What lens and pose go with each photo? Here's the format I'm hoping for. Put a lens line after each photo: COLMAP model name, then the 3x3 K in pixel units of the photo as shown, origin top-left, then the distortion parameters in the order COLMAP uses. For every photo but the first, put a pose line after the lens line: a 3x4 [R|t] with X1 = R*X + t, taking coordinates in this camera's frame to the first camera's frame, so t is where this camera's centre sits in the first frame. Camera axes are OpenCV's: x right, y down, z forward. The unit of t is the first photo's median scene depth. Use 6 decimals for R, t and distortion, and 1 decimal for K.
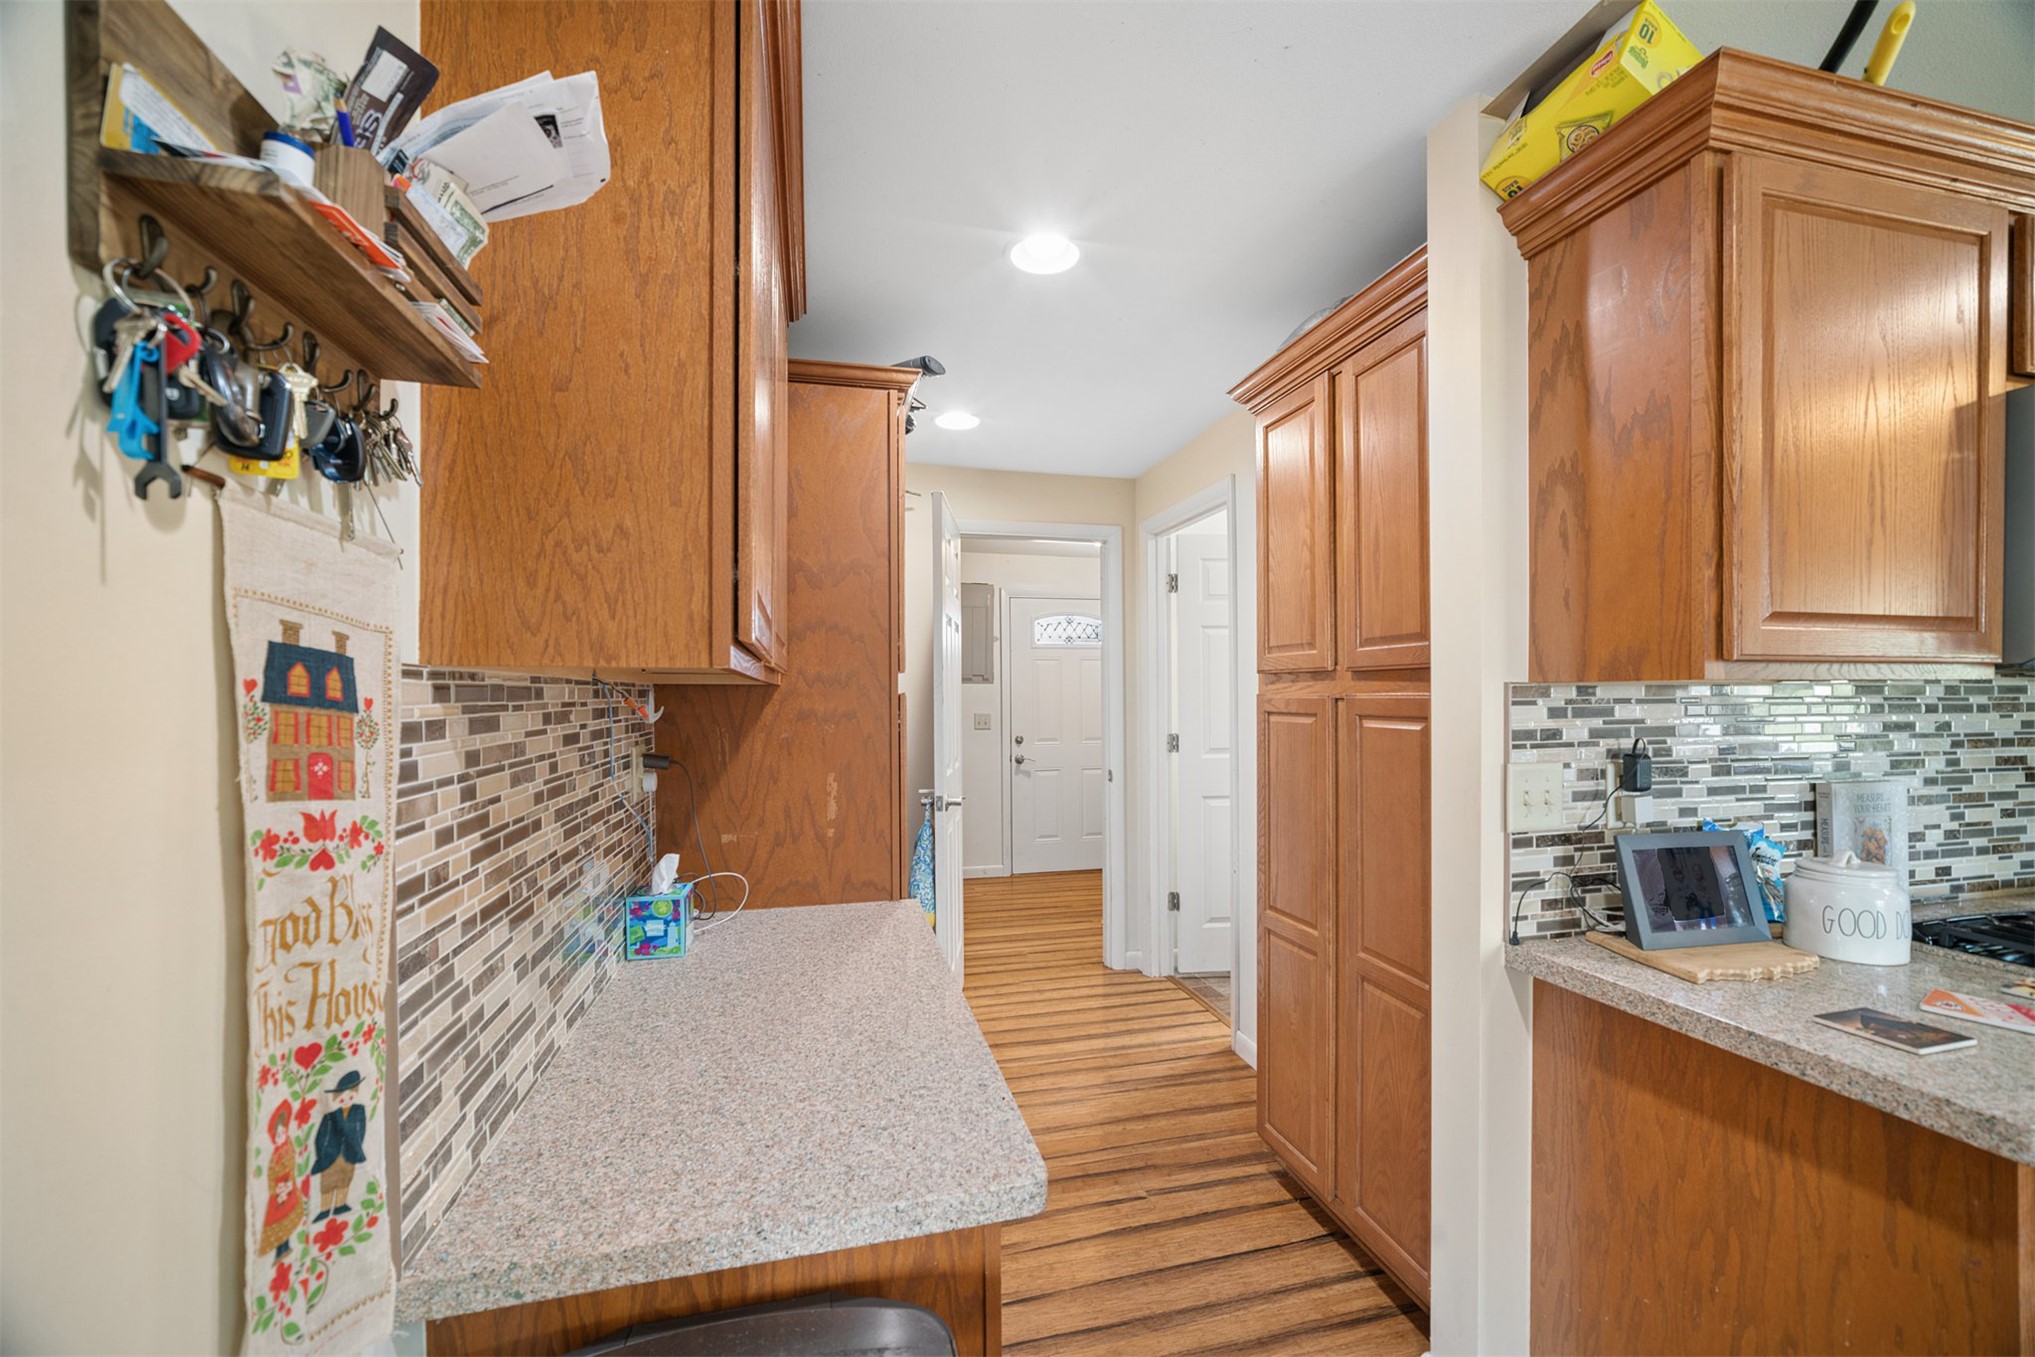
lens RADIAL K [[824.3, 0, 1015.5], [0, 824.3, 698.1], [0, 0, 1]] dist [-0.013155, 0.004093]
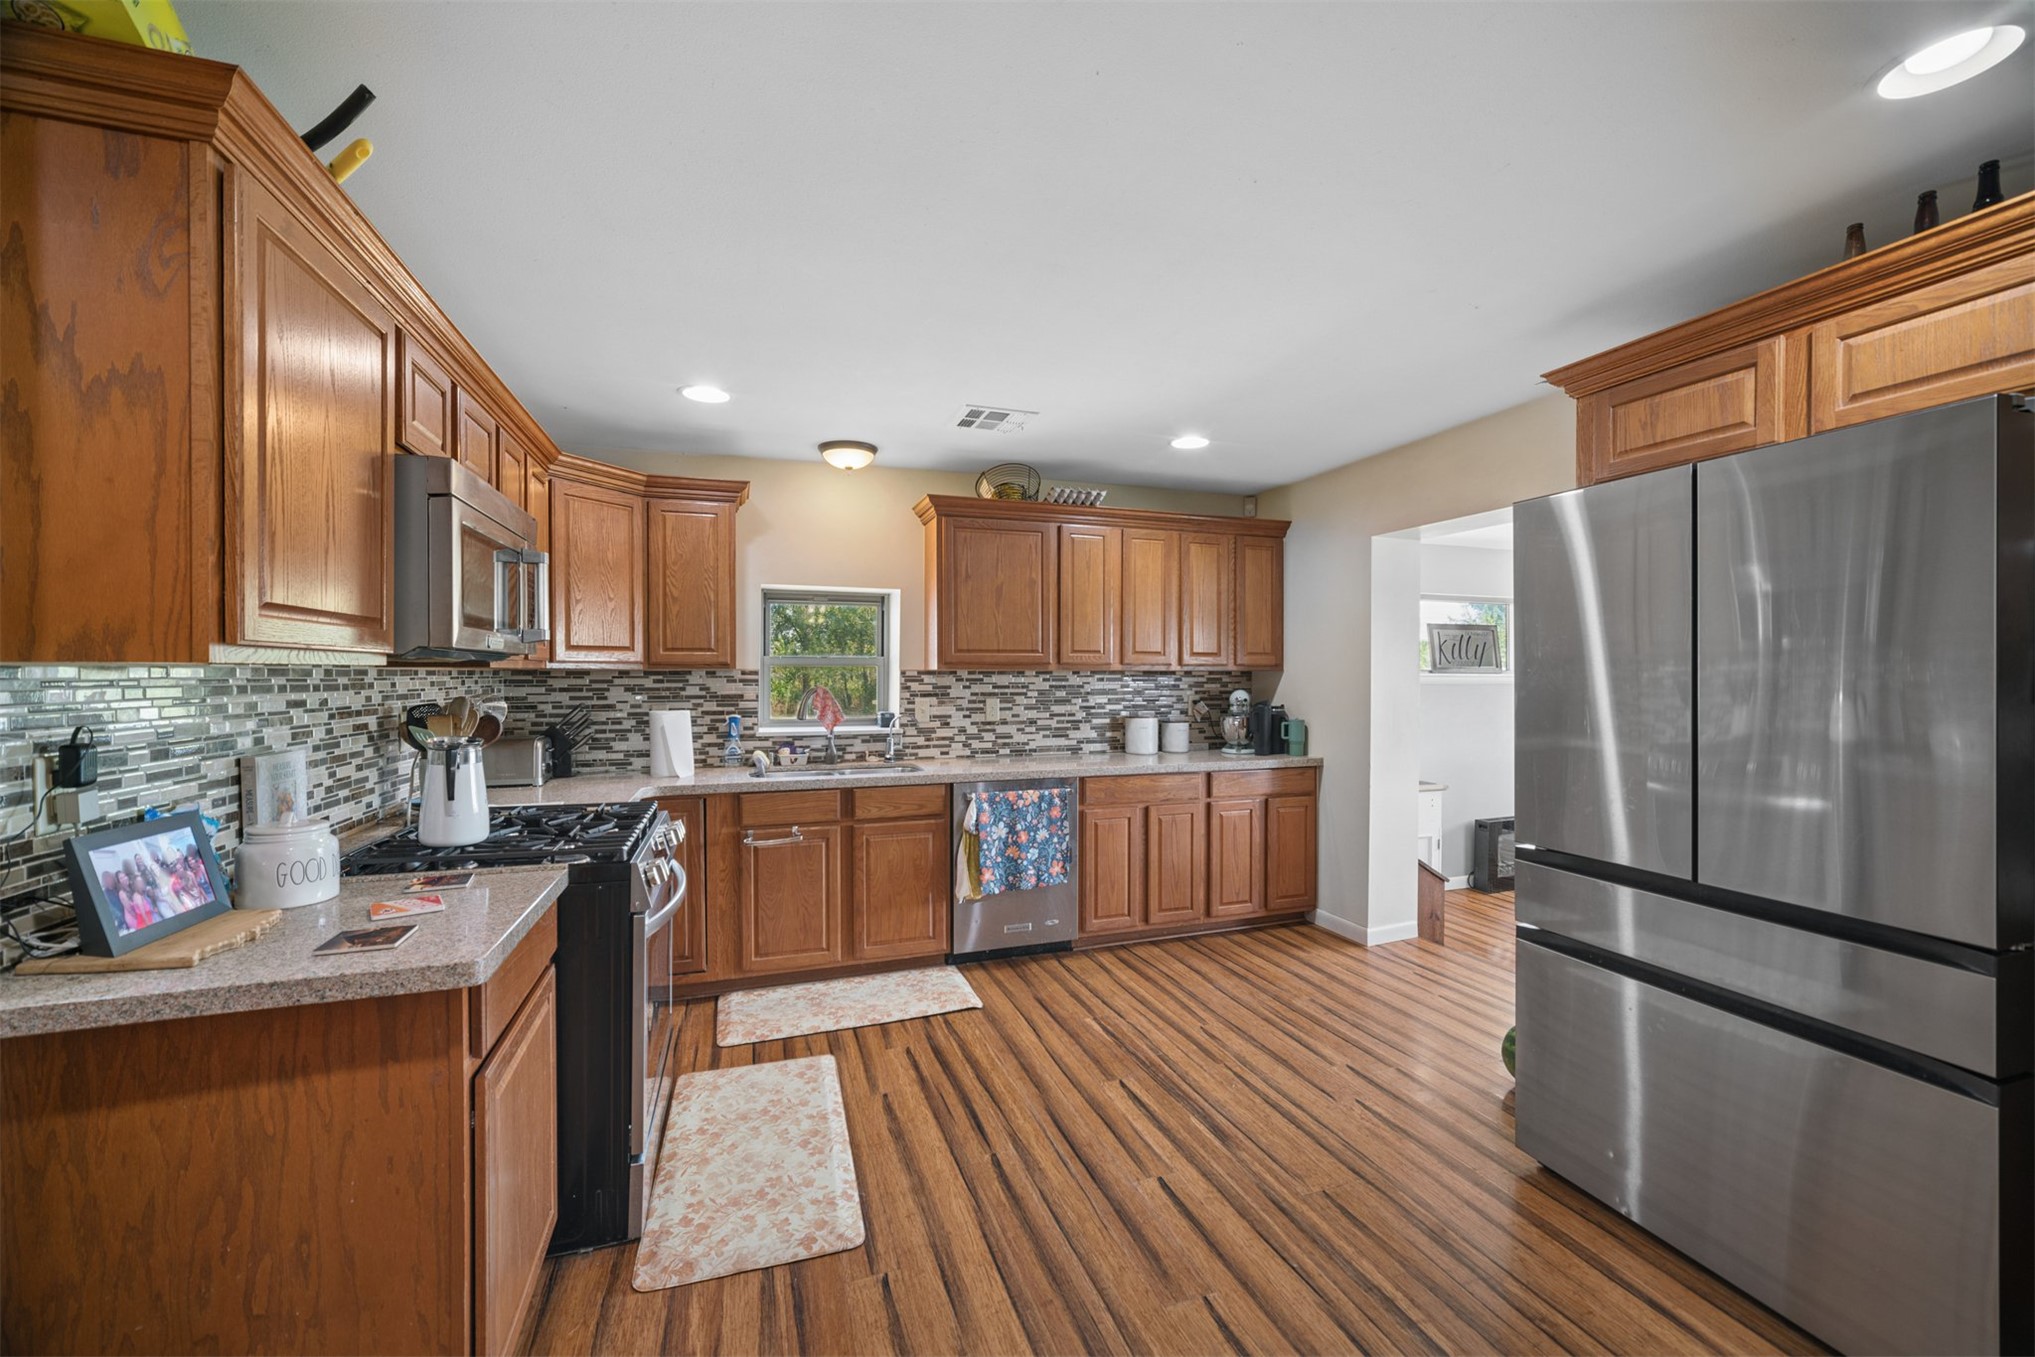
lens RADIAL K [[824.3, 0, 1040.7], [0, 824.3, 680.5], [0, 0, 1]] dist [-0.013155, 0.004093]
pose [[-0.093046, -0.006458, 0.995641, -0.216136], [0.004752, 0.999965, 0.006930, -0.001938], [-0.995650, 0.005376, -0.093012, 0.049844]]
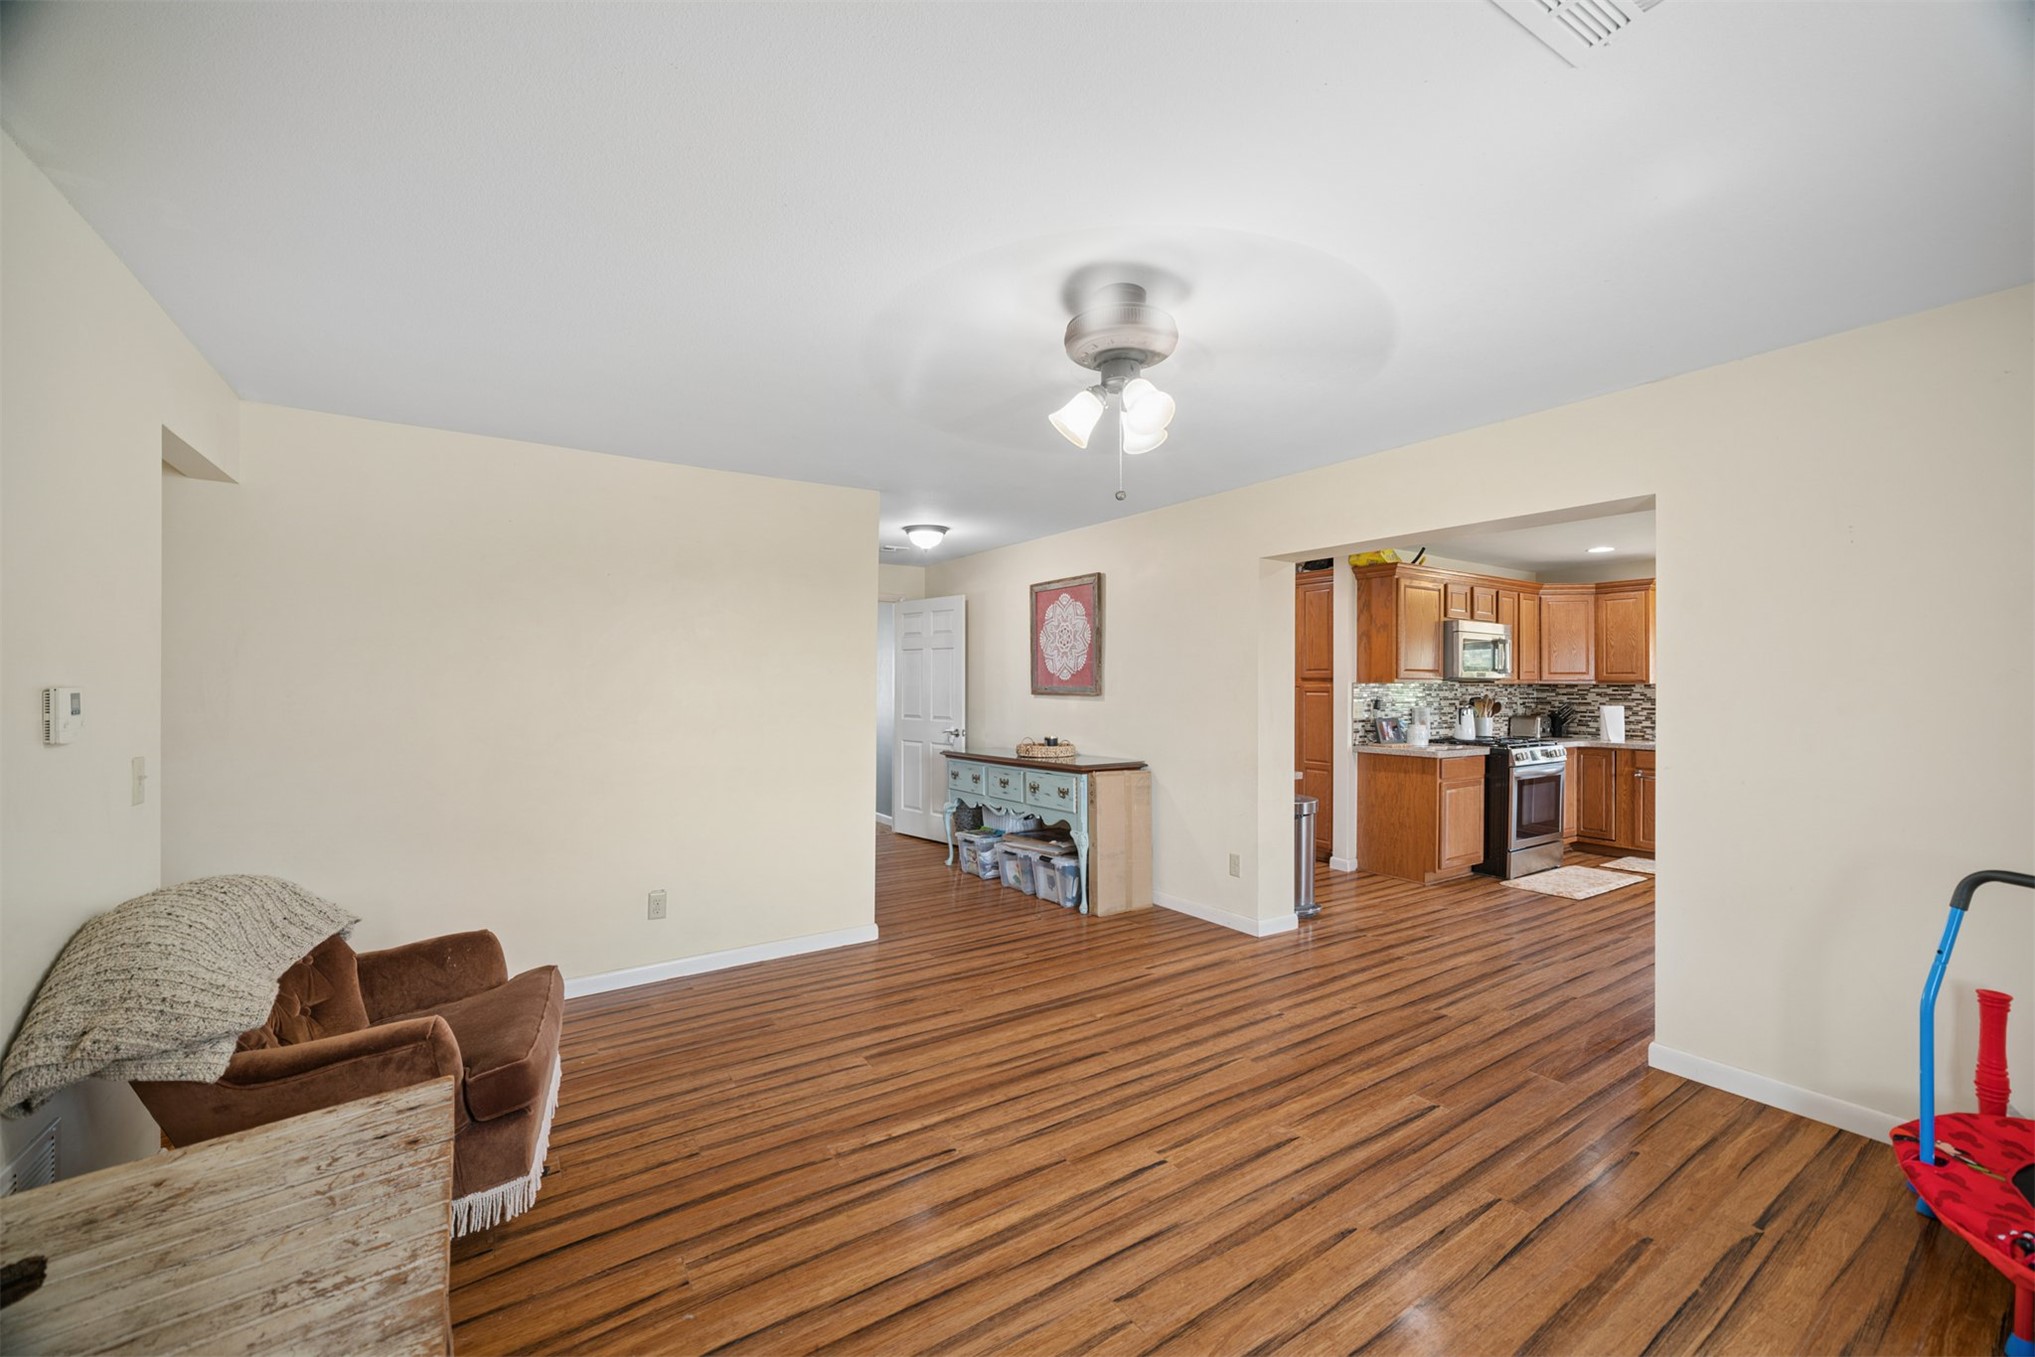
lens RADIAL K [[780.7, 0, 1058.7], [0, 780.7, 692.3], [0, 0, 1]] dist [-0.008946, 0.000063]
pose [[0.938854, 0.001846, 0.344309, -2.111797], [-0.002937, 0.999992, 0.002645, 0.021972], [-0.344302, -0.003495, 0.938853, -2.143966]]
